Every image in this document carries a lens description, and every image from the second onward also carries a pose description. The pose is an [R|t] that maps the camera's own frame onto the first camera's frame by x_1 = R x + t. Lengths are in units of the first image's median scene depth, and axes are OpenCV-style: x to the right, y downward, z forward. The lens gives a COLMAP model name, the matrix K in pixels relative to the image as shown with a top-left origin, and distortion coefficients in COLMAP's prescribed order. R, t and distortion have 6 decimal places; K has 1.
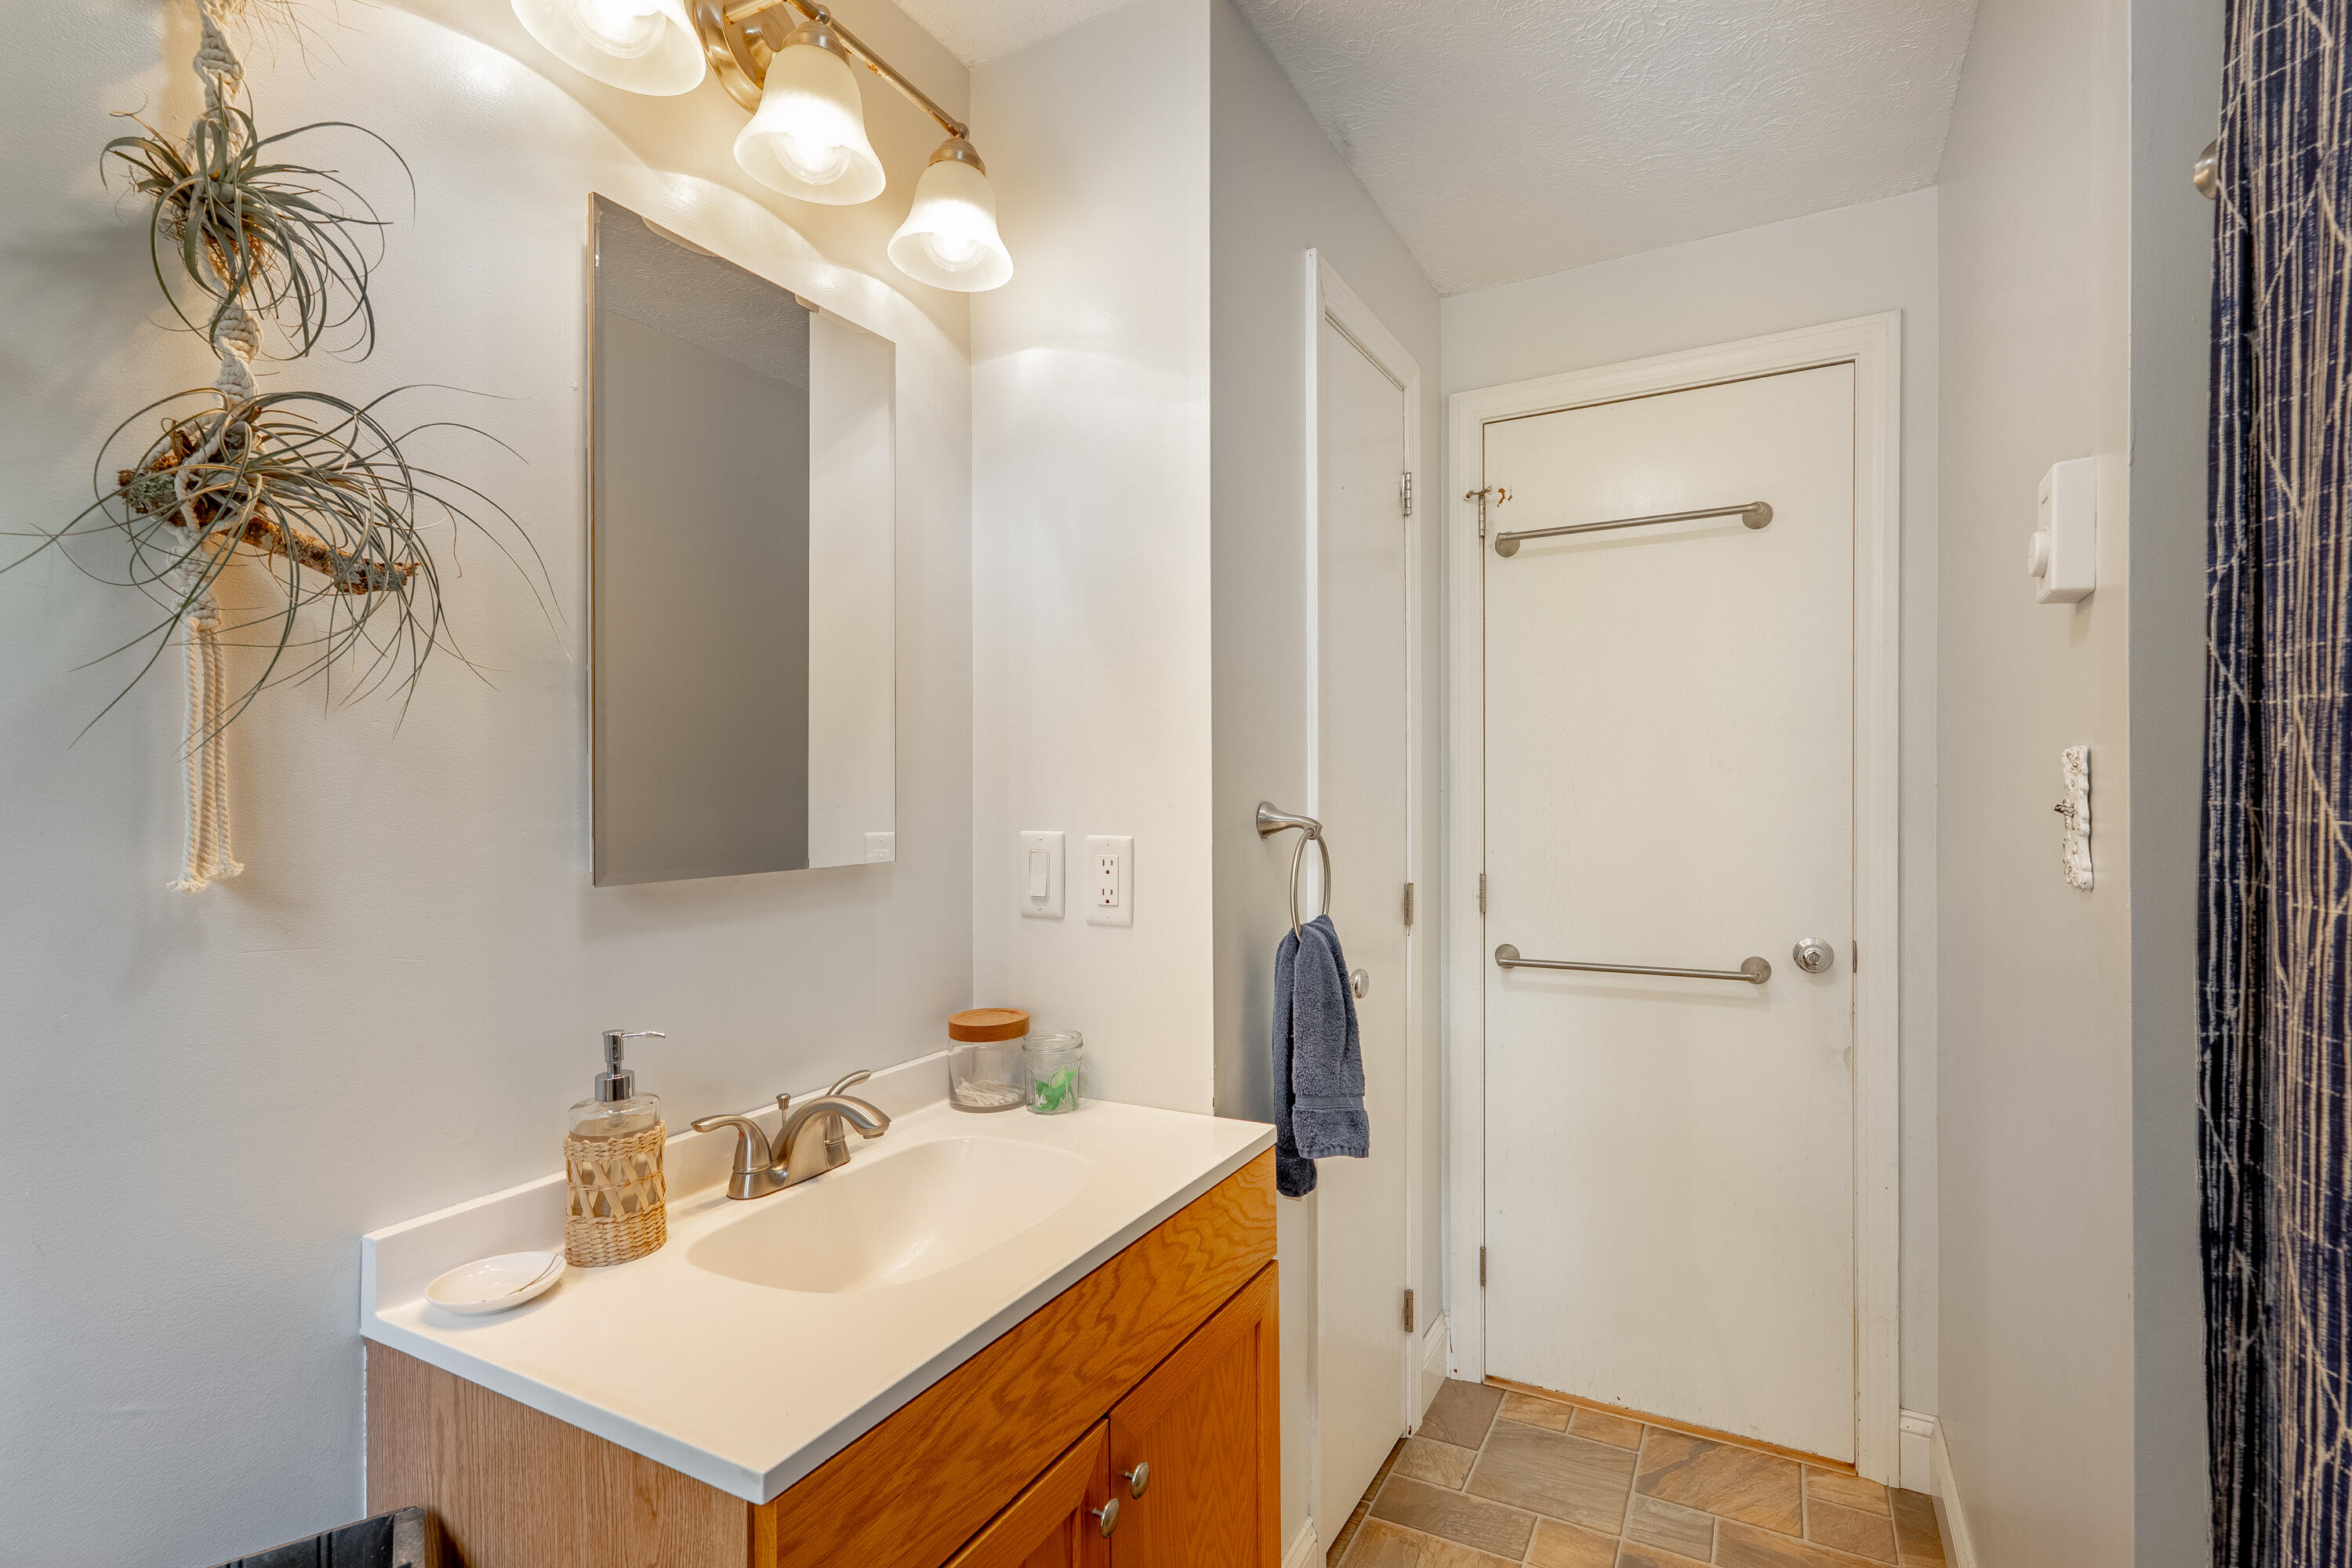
lens RADIAL K [[1100.8, 0, 1186.6], [0, 1100.8, 791.6], [0, 0, 1]] dist [0.008933, -0.002756]
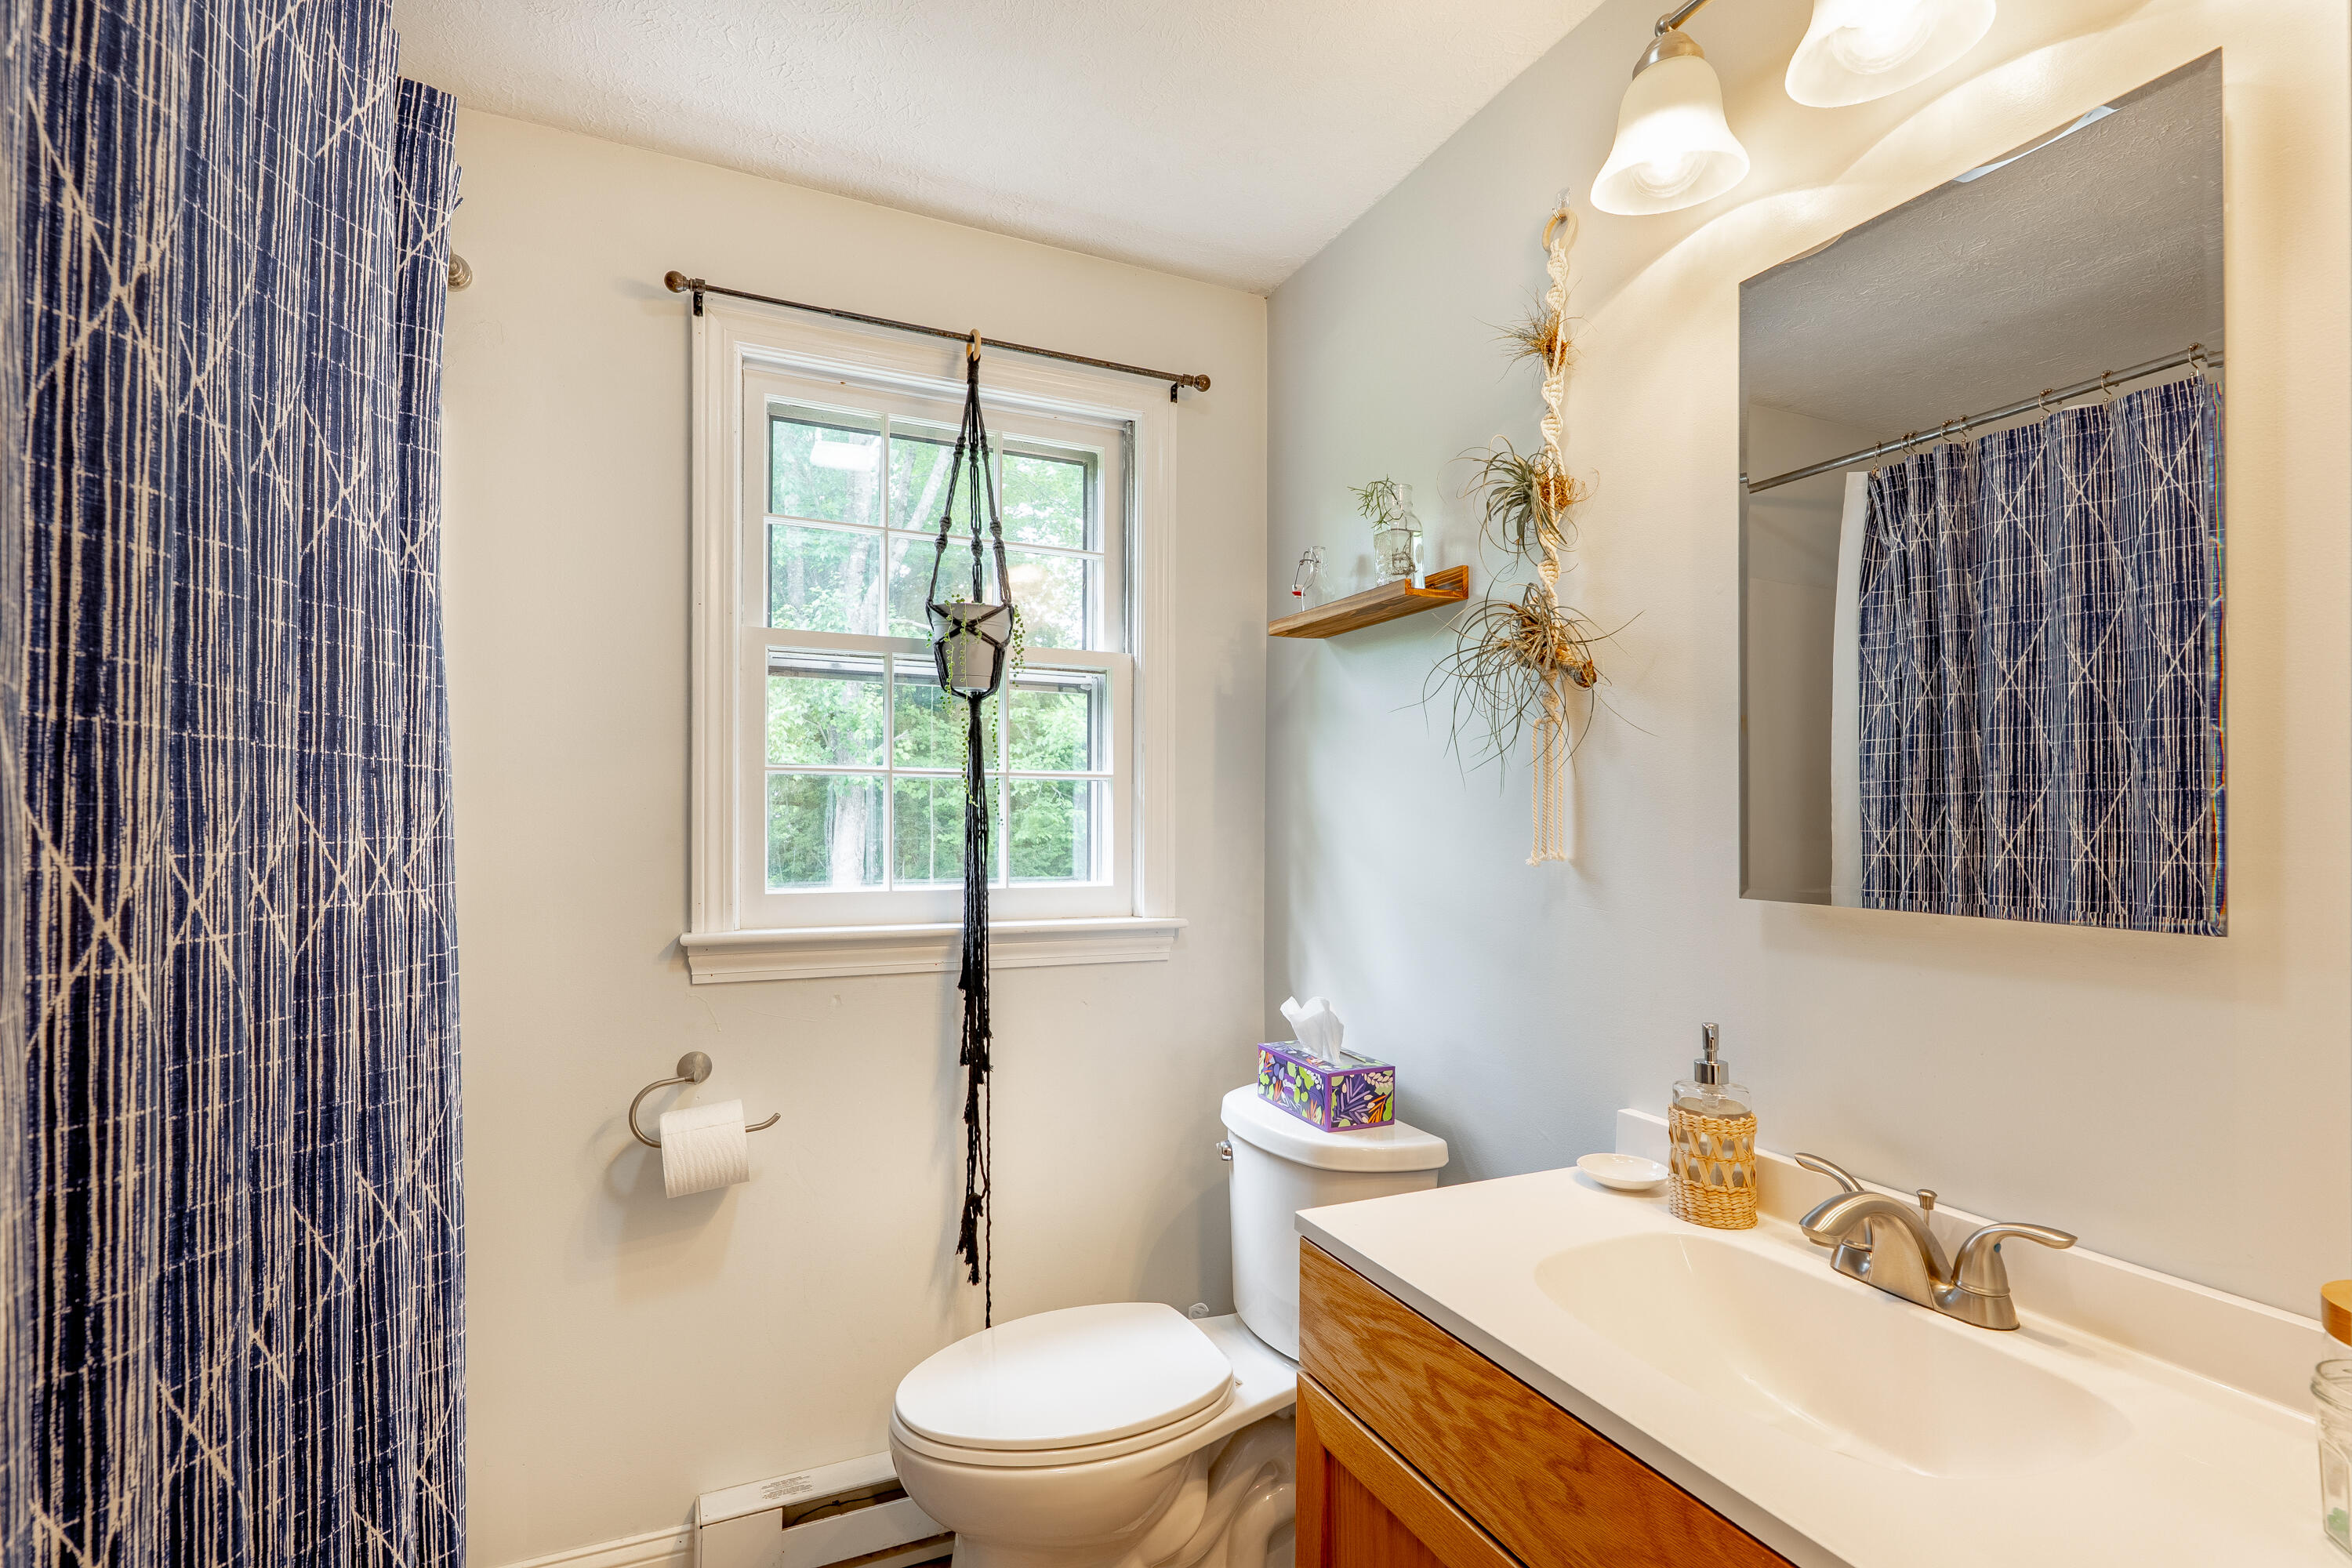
lens RADIAL K [[1100.8, 0, 1183.1], [0, 1100.8, 797.1], [0, 0, 1]] dist [0.008933, -0.002756]
pose [[-0.594339, -0.004771, -0.804200, 0.804640], [-0.000517, 0.999984, -0.005551, -0.010712], [0.804214, -0.002884, -0.594332, 1.377576]]
